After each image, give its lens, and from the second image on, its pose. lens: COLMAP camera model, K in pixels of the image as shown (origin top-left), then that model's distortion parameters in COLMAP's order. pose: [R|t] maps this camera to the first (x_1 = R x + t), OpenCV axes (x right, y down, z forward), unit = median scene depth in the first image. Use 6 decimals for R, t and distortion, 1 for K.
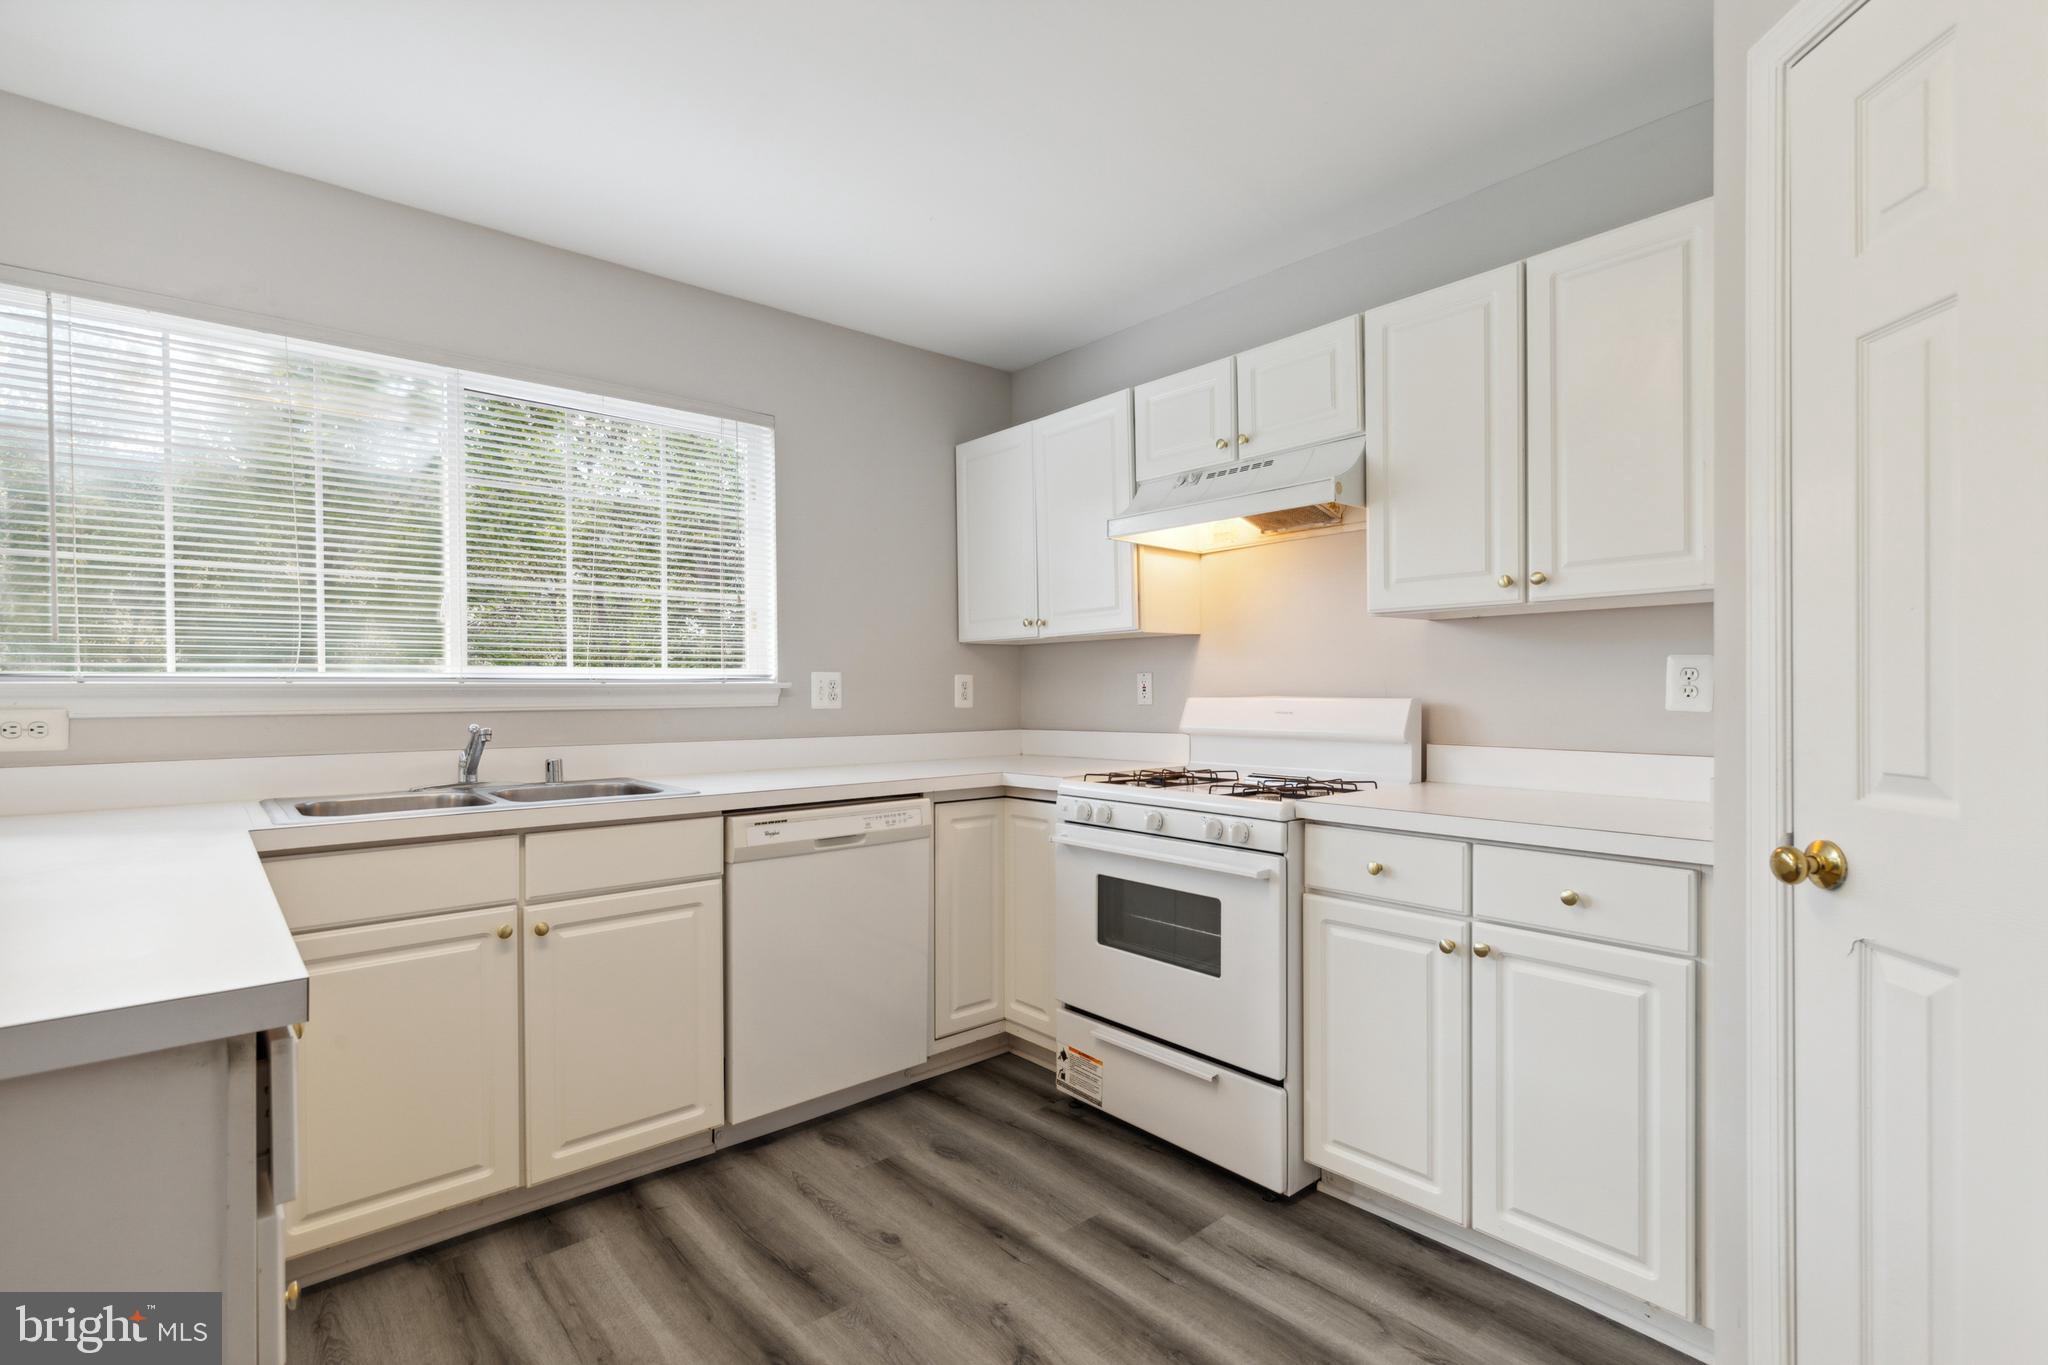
lens RADIAL K [[948.3, 0, 1050.3], [0, 948.3, 695.0], [0, 0, 1]] dist [0.011472, 0.000082]
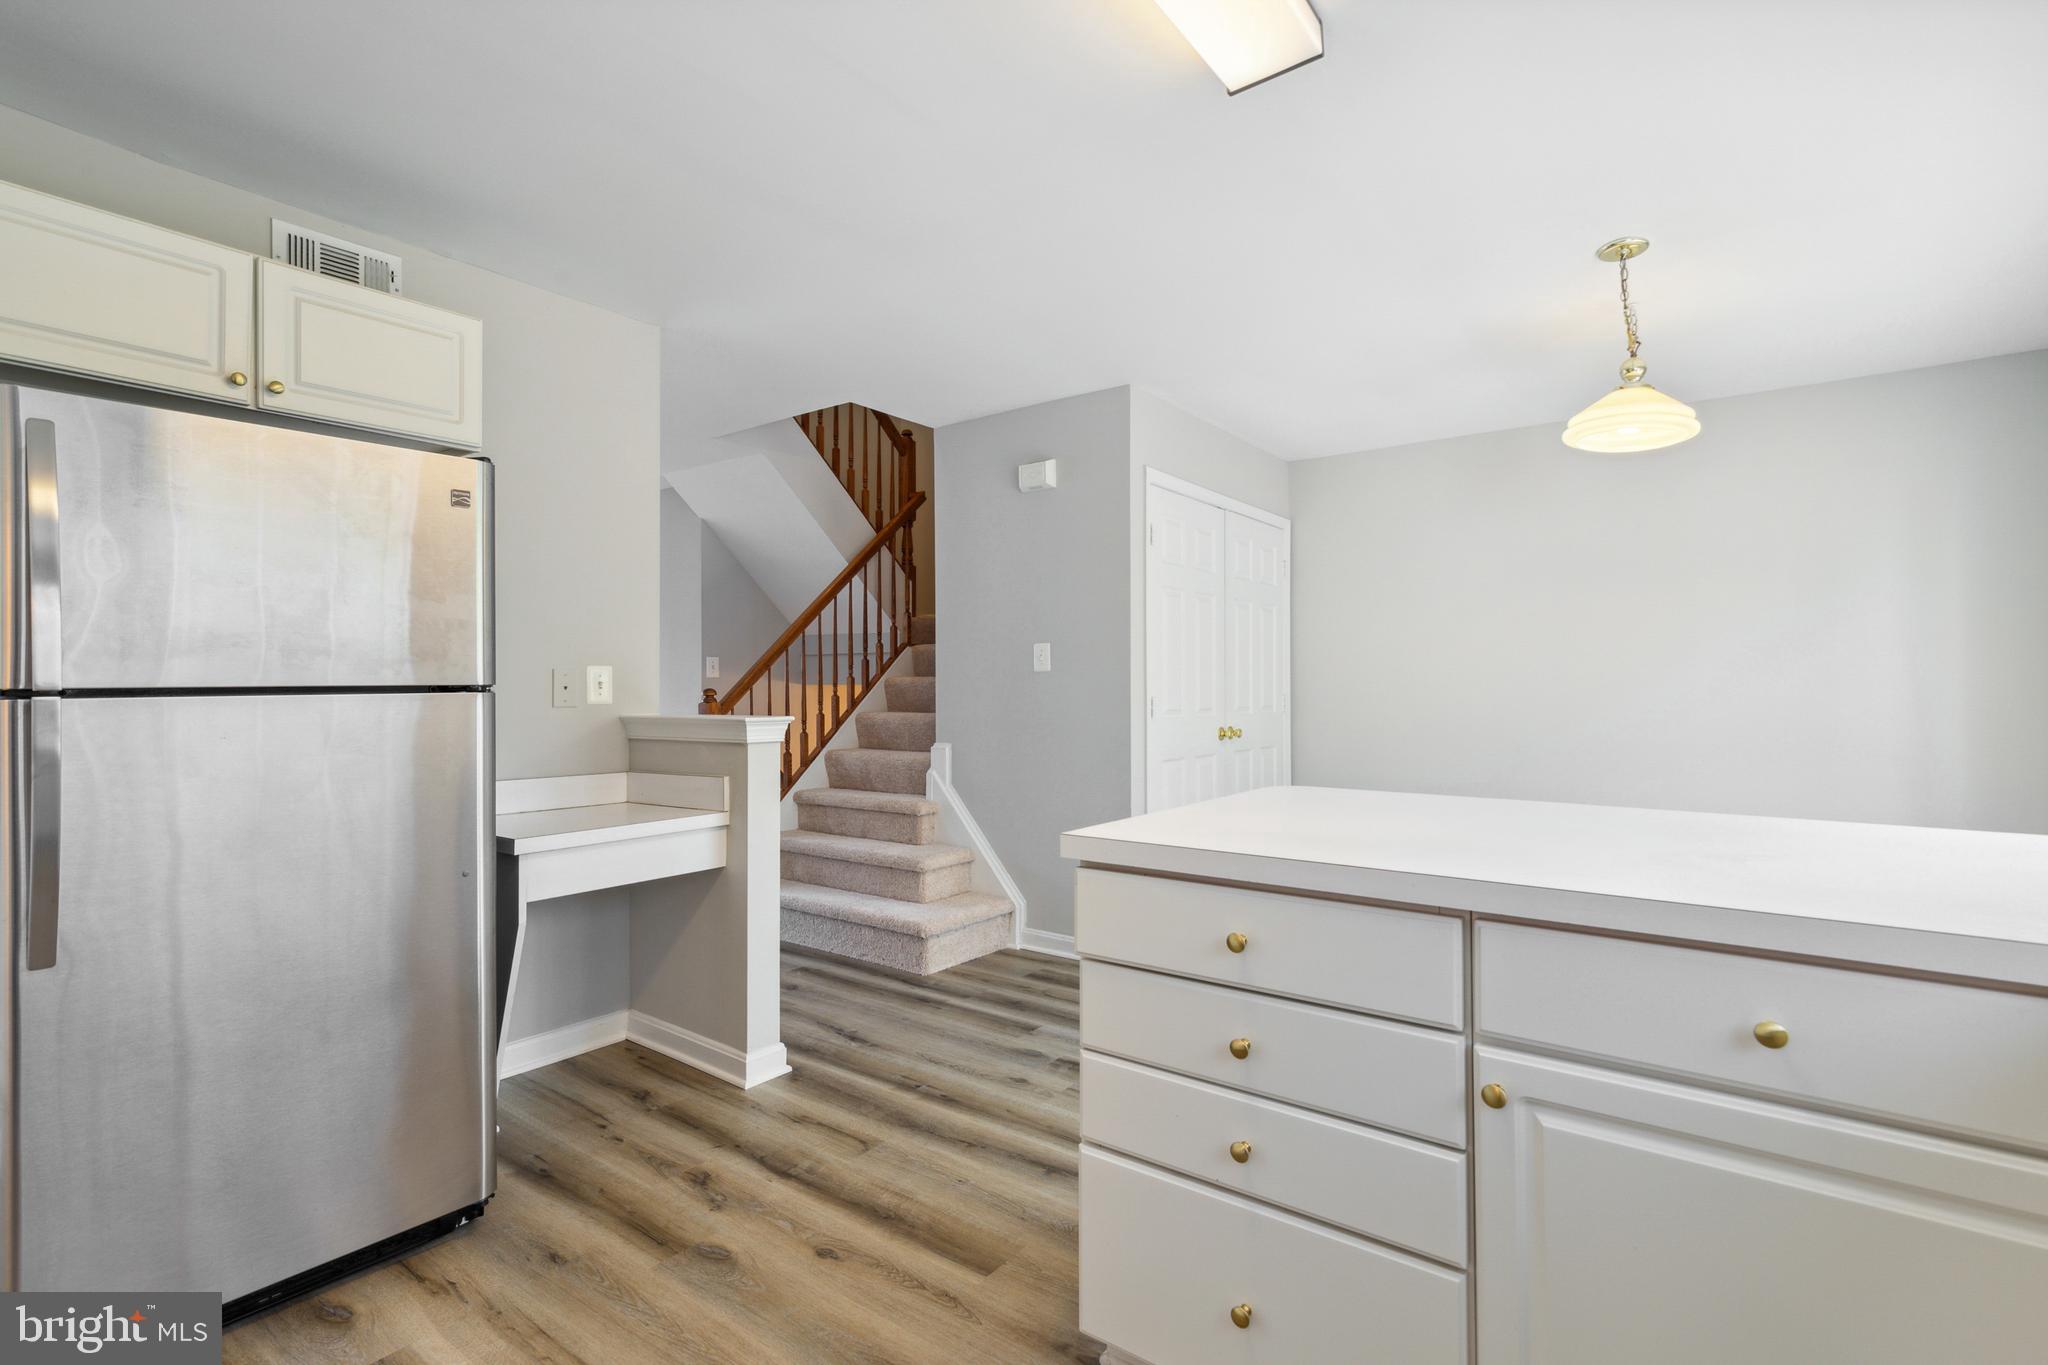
lens RADIAL K [[942.7, 0, 1024.0], [0, 942.7, 682.5], [0, 0, 1]] dist [0.001456, 0.000112]
pose [[-0.978810, 0.008864, -0.204578, -0.099680], [0.007467, 0.999943, 0.007602, -0.013354], [0.204634, 0.005913, -0.978821, 1.147673]]
